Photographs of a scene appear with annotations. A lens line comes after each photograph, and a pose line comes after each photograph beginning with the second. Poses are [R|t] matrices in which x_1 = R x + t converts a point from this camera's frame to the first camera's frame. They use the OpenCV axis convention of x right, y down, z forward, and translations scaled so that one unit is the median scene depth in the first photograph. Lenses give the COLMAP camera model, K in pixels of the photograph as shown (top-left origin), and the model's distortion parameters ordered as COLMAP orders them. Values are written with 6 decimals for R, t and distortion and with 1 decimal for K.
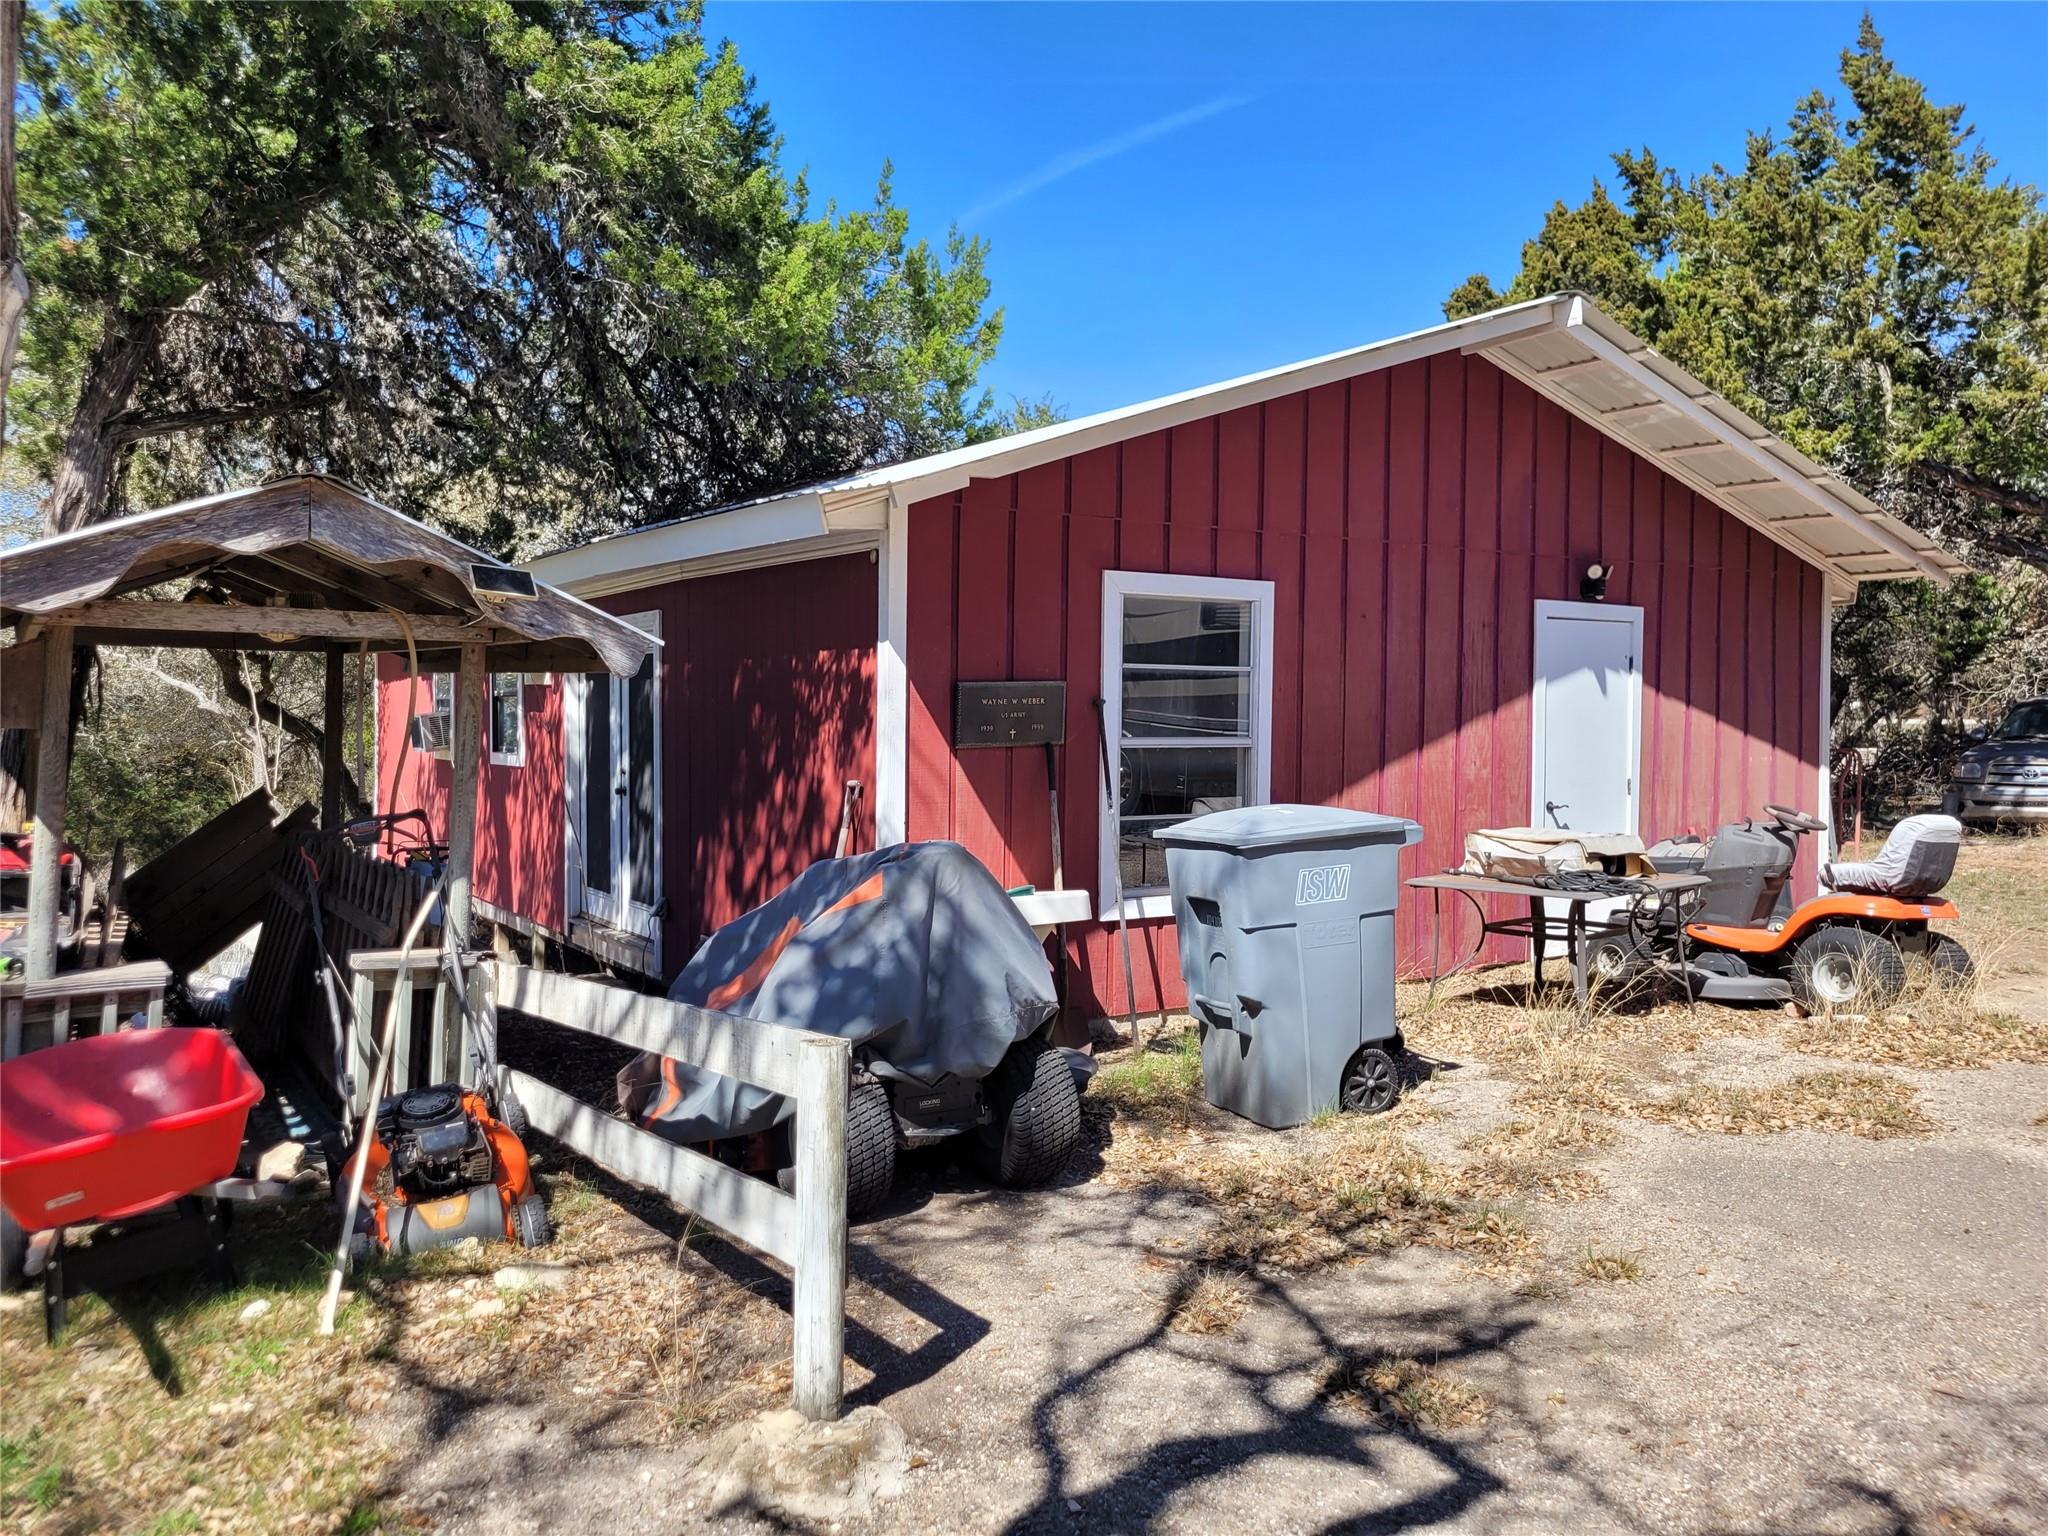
lens RADIAL K [[1552.2, 0, 1024.0], [0, 1552.2, 736.8], [0, 0, 1]] dist [0.048866, -0.045871]
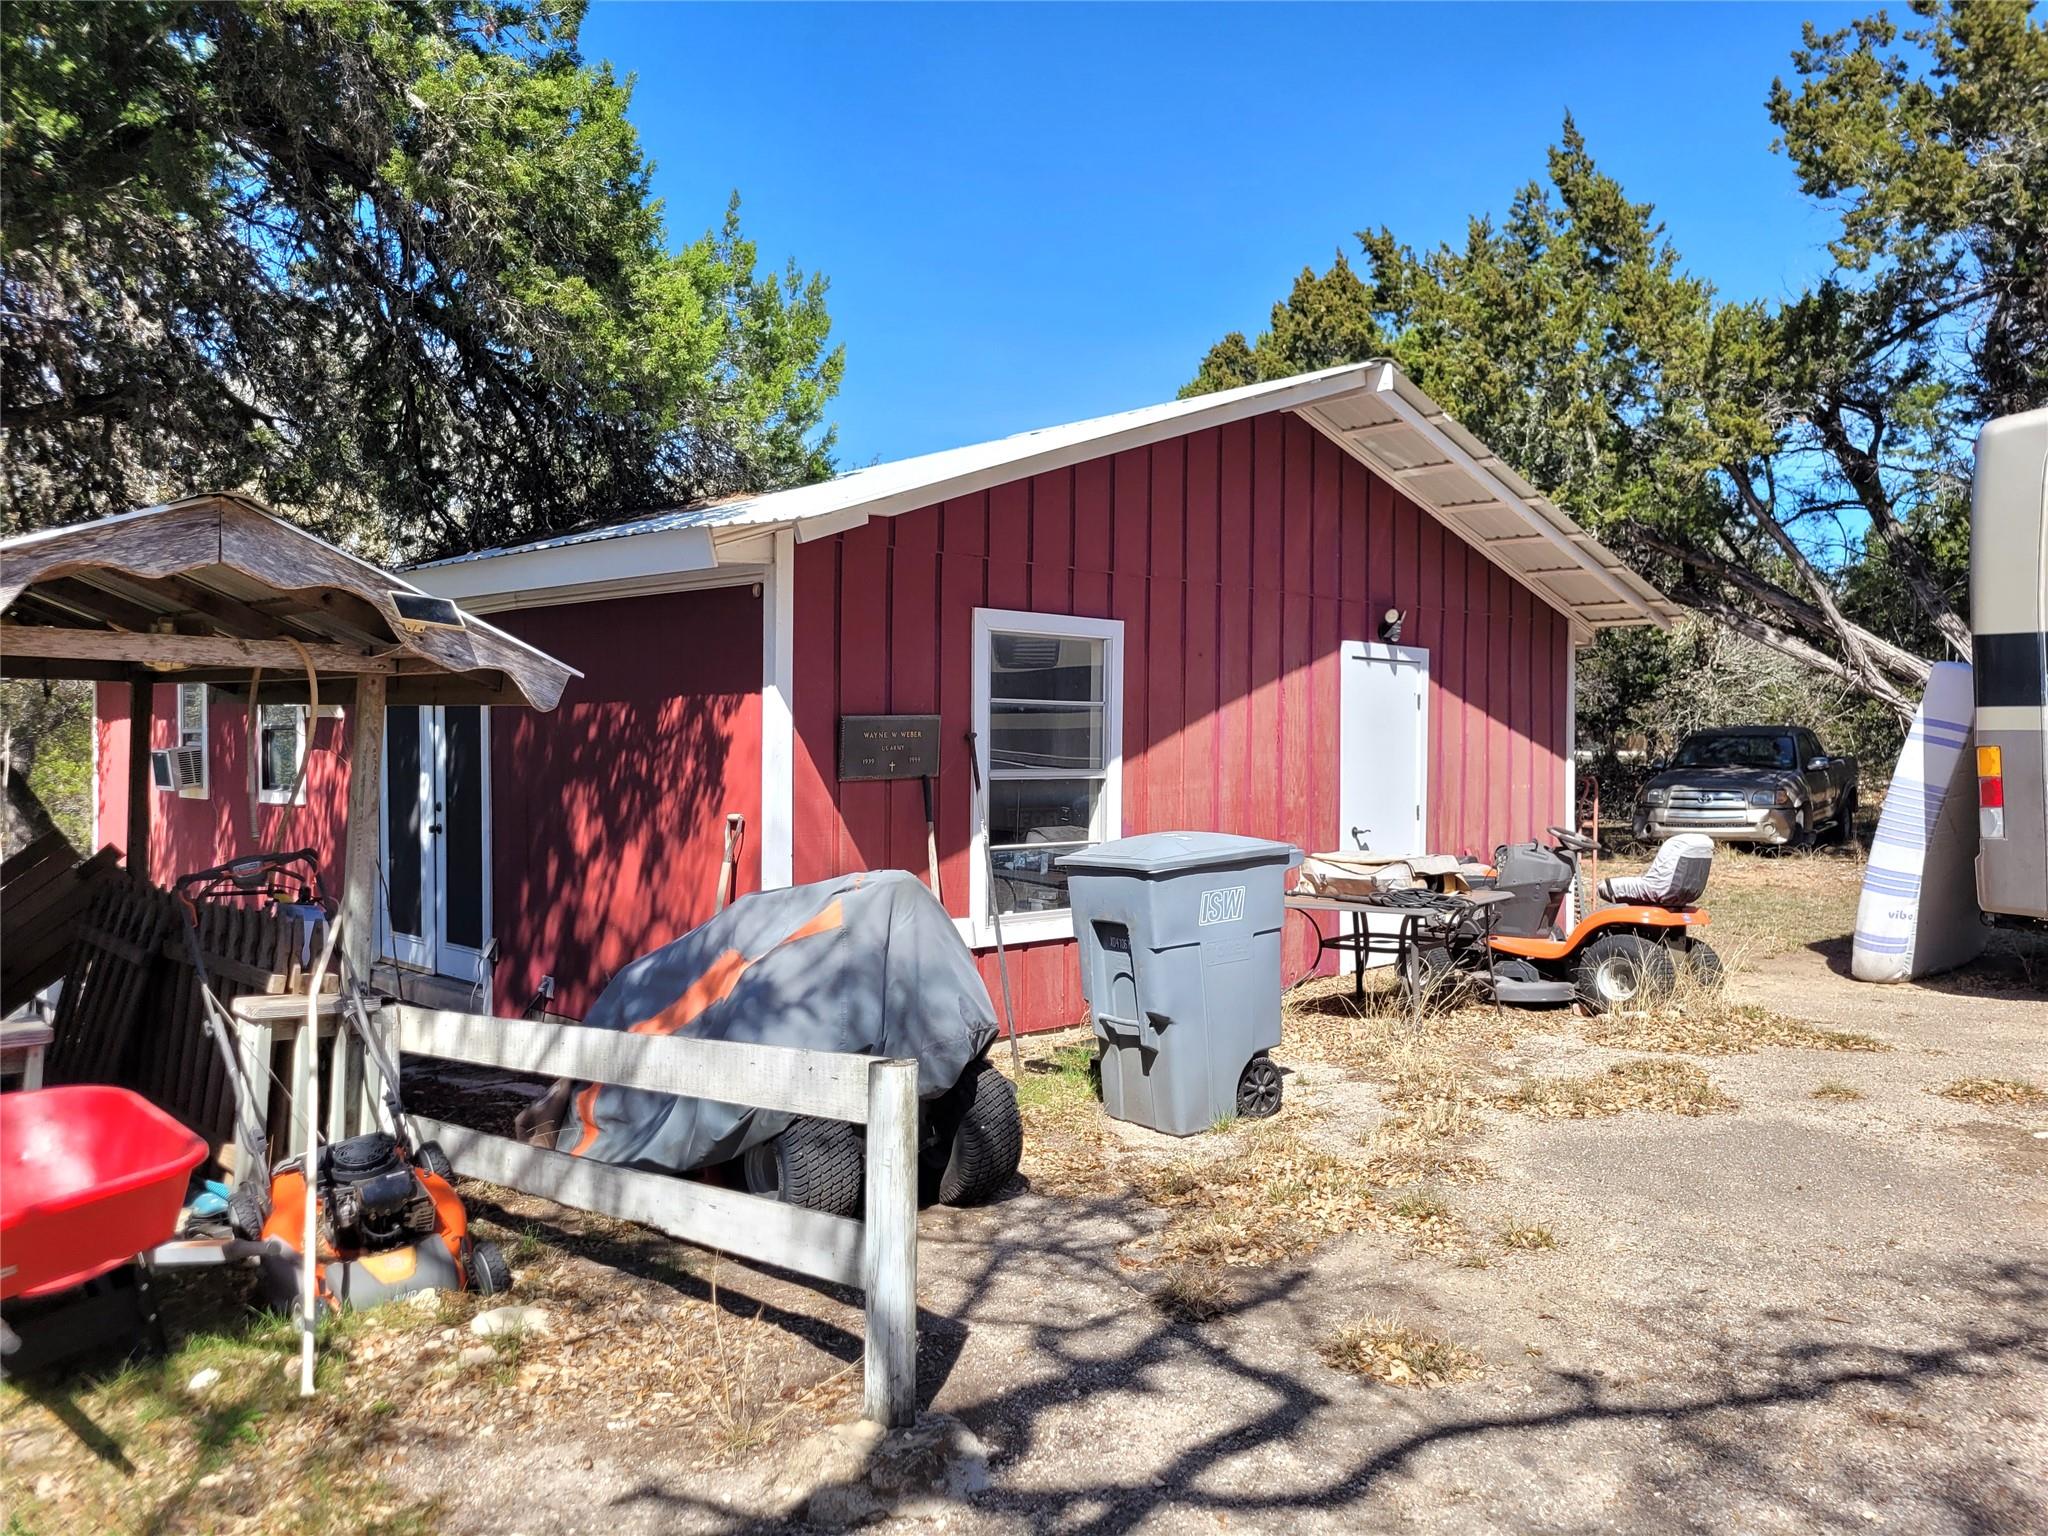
lens RADIAL K [[1556.1, 0, 1024.0], [0, 1556.1, 768.0], [0, 0, 1]] dist [0.051950, -0.044989]
pose [[0.979208, -0.004718, 0.202804, -0.124123], [0.004988, 0.999987, -0.000819, 0.000341], [-0.202797, 0.001814, 0.979219, -0.017984]]
